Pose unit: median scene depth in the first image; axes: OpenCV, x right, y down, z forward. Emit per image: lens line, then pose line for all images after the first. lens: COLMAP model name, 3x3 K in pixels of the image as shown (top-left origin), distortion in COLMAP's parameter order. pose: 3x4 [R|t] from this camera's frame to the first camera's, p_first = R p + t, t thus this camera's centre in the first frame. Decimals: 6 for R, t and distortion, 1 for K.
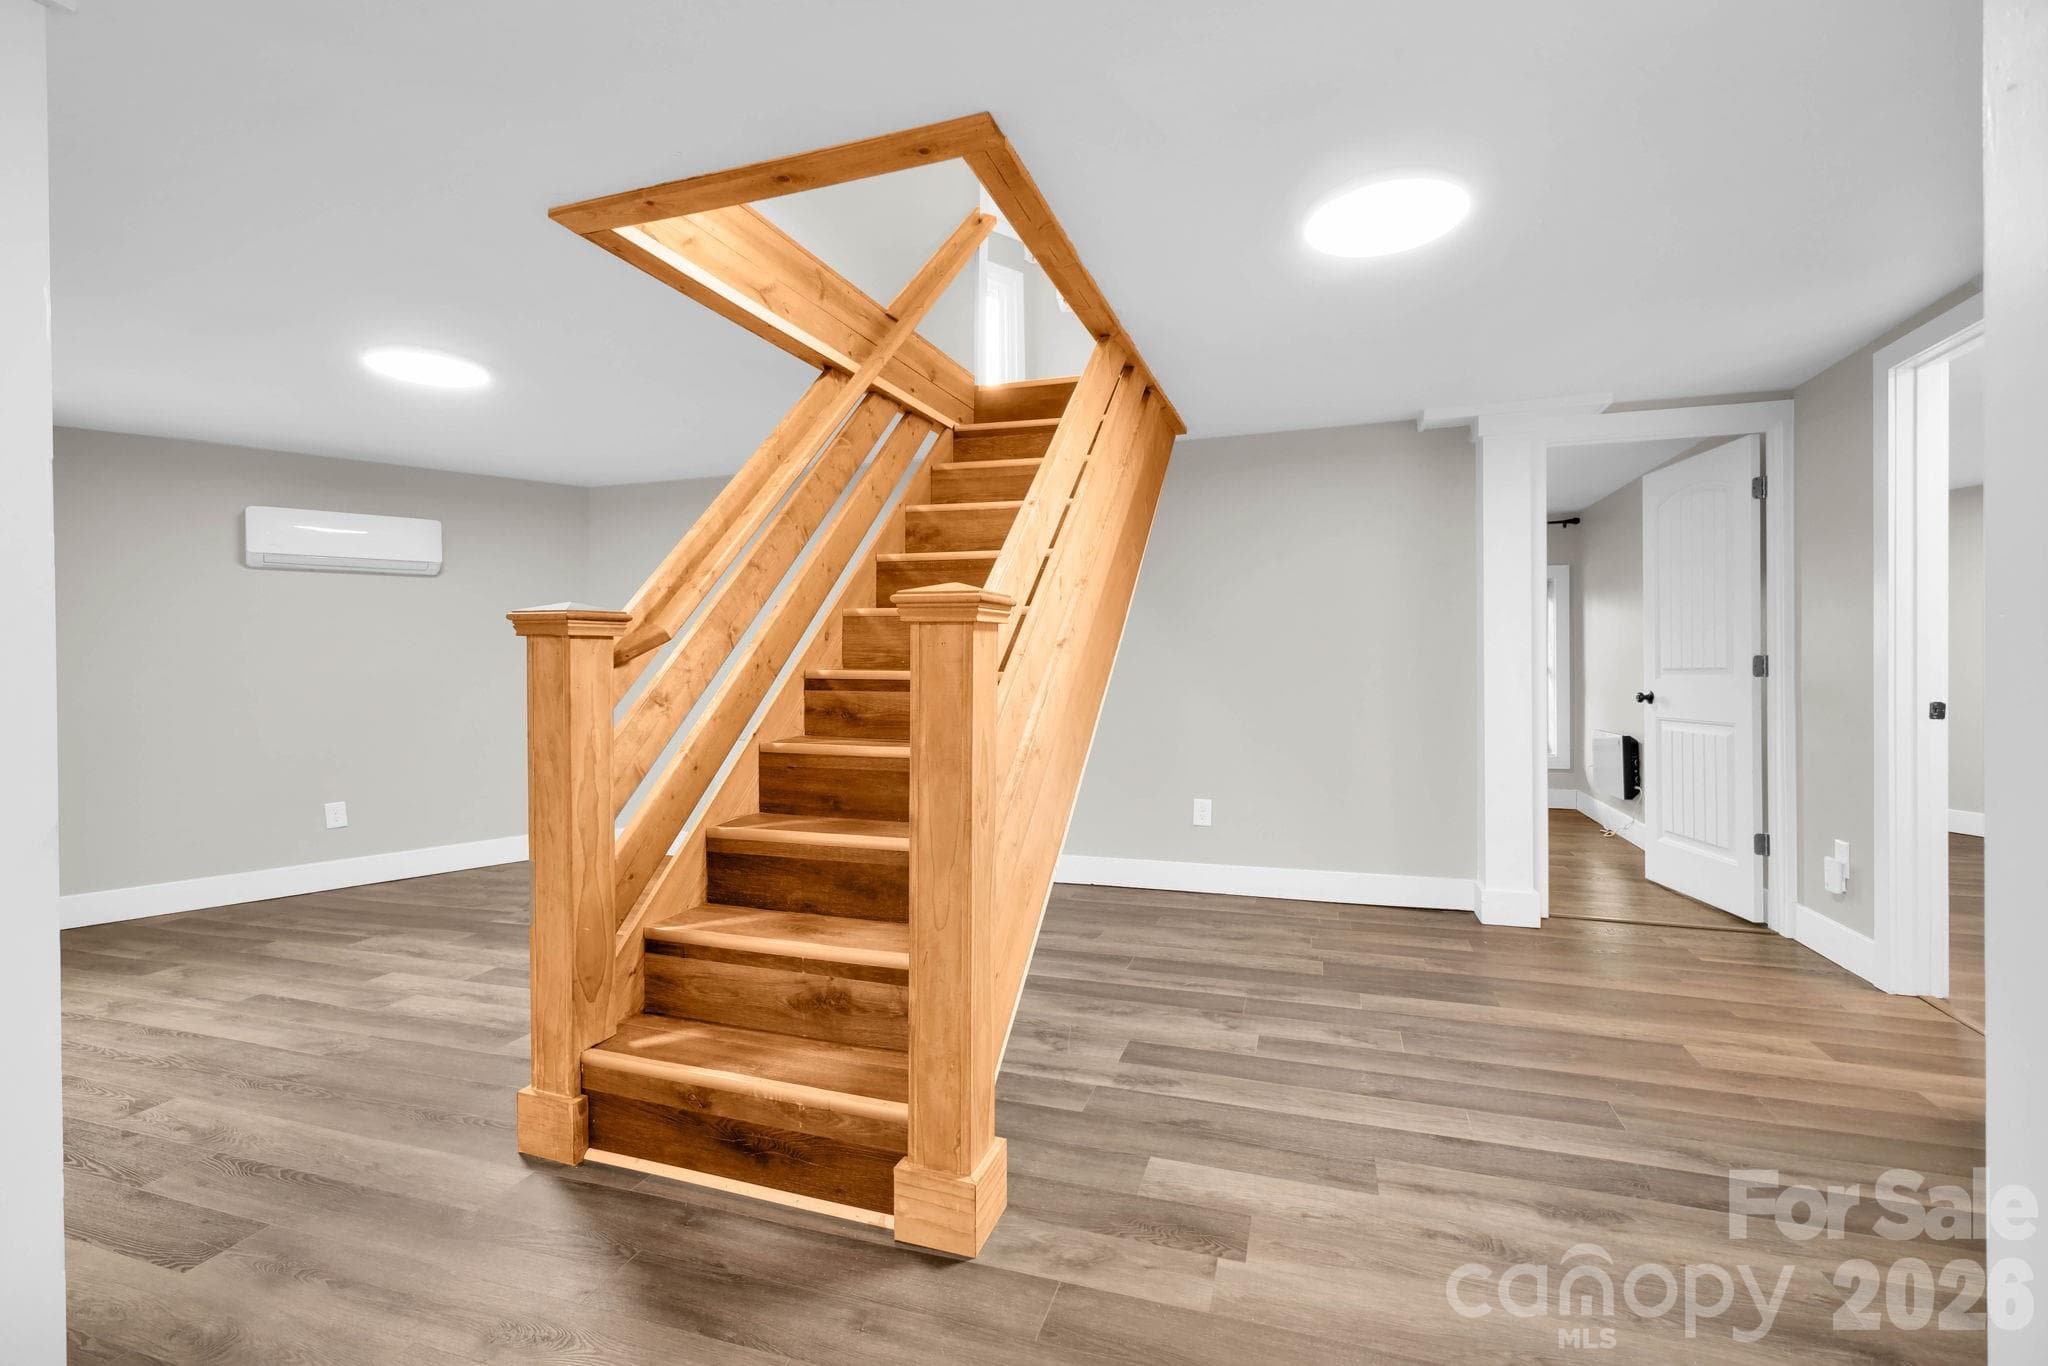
lens RADIAL K [[896.0, 0, 1030.6], [0, 896.0, 674.7], [0, 0, 1]] dist [0.002046, 0.000331]
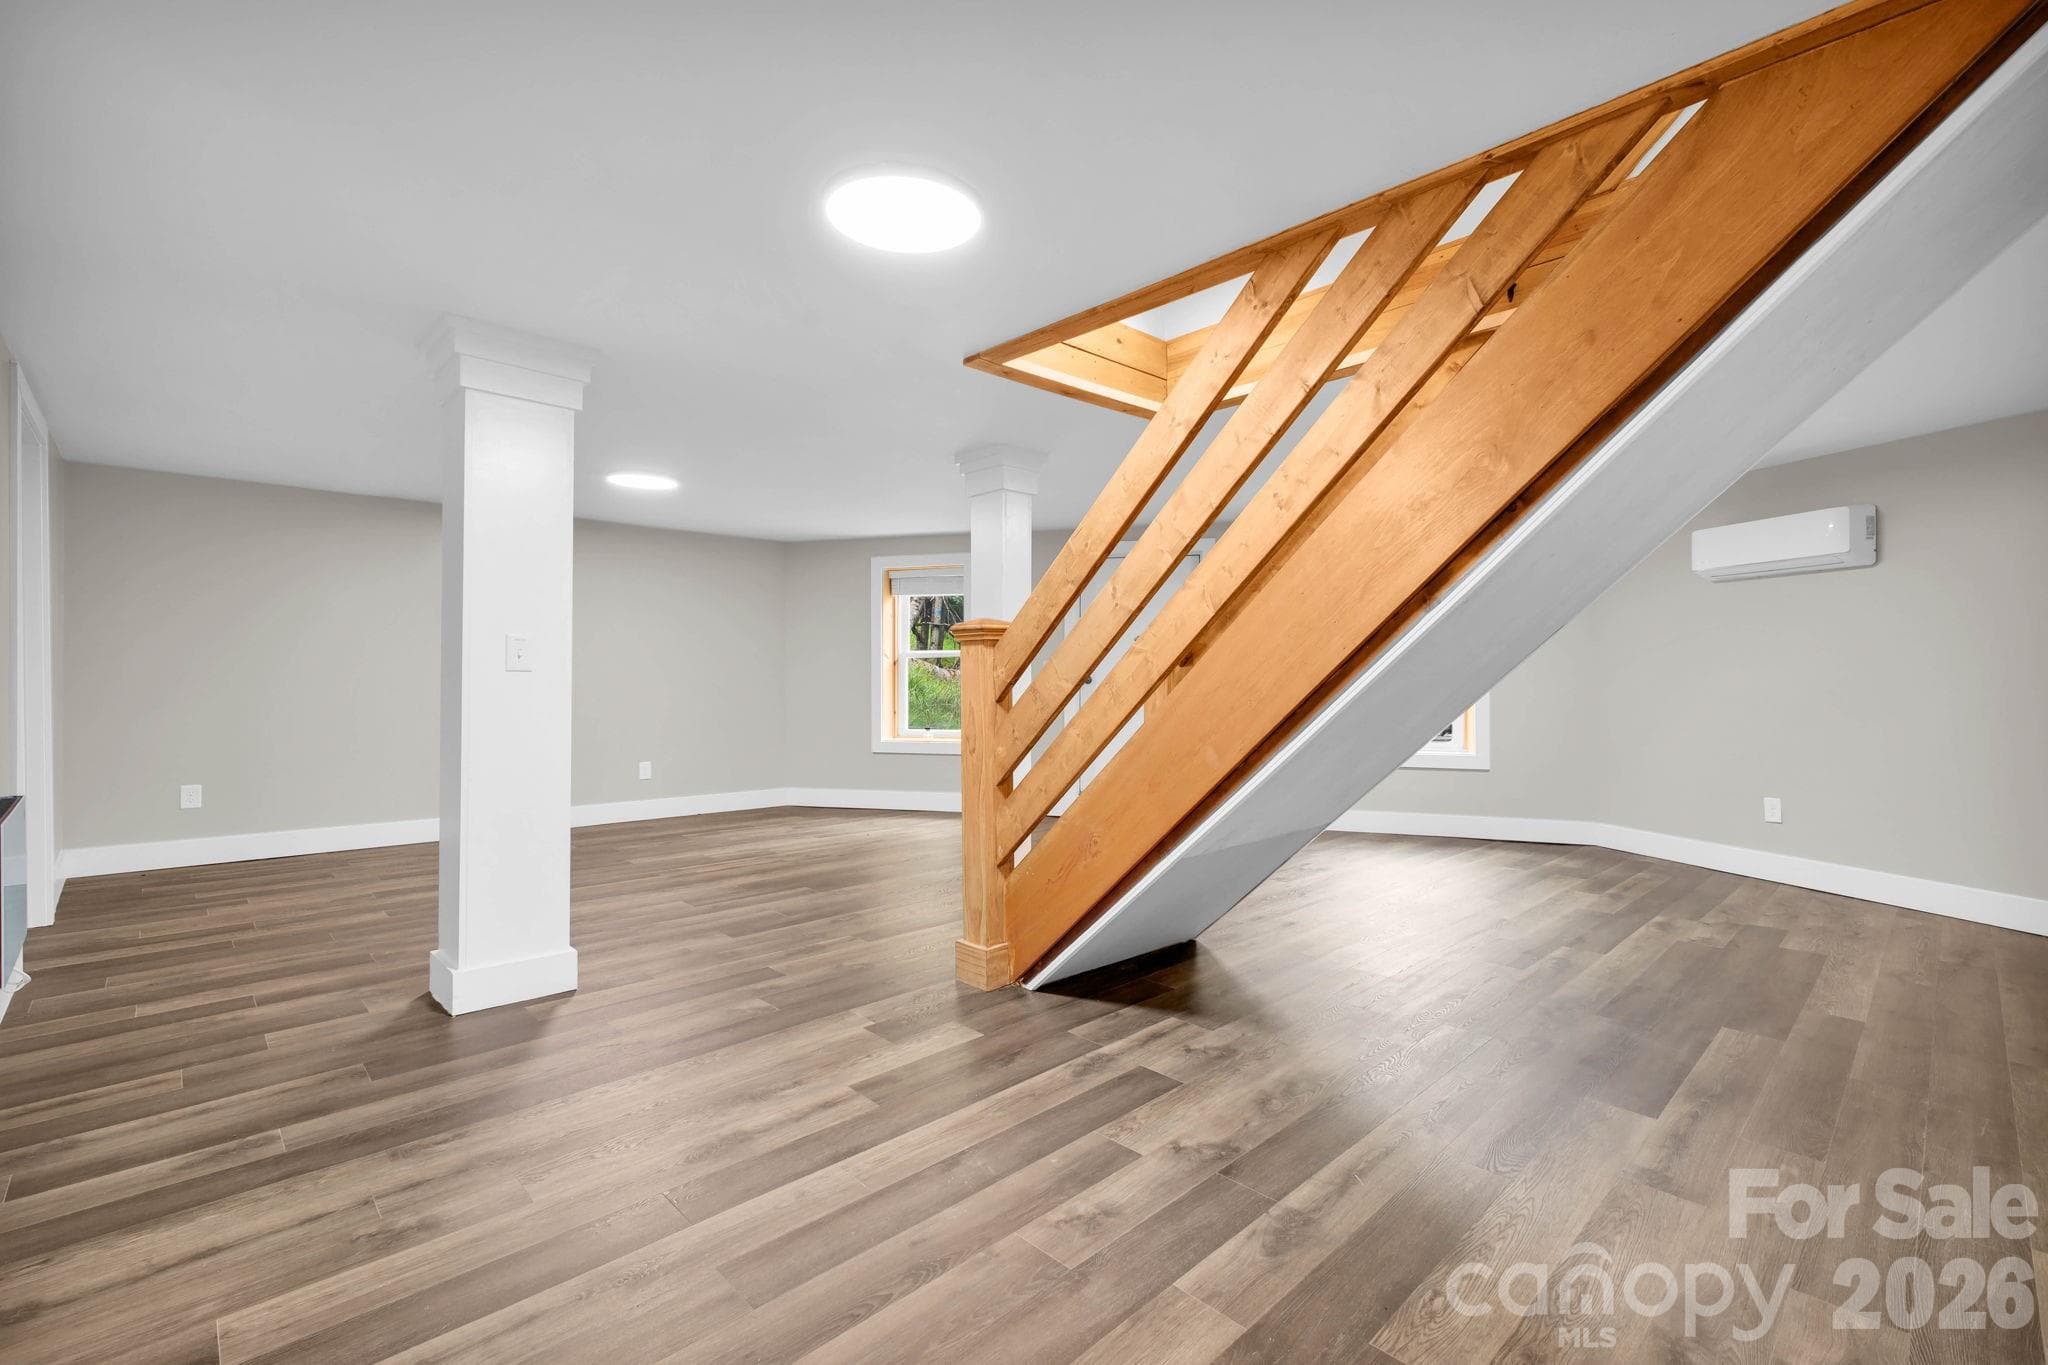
lens RADIAL K [[896.0, 0, 1030.6], [0, 896.0, 674.2], [0, 0, 1]] dist [0.002046, 0.000331]
pose [[-0.461091, 0.006863, -0.887326, 1.022146], [-0.005936, 0.999924, 0.010818, -0.012521], [0.887333, 0.010255, -0.461016, 1.331129]]
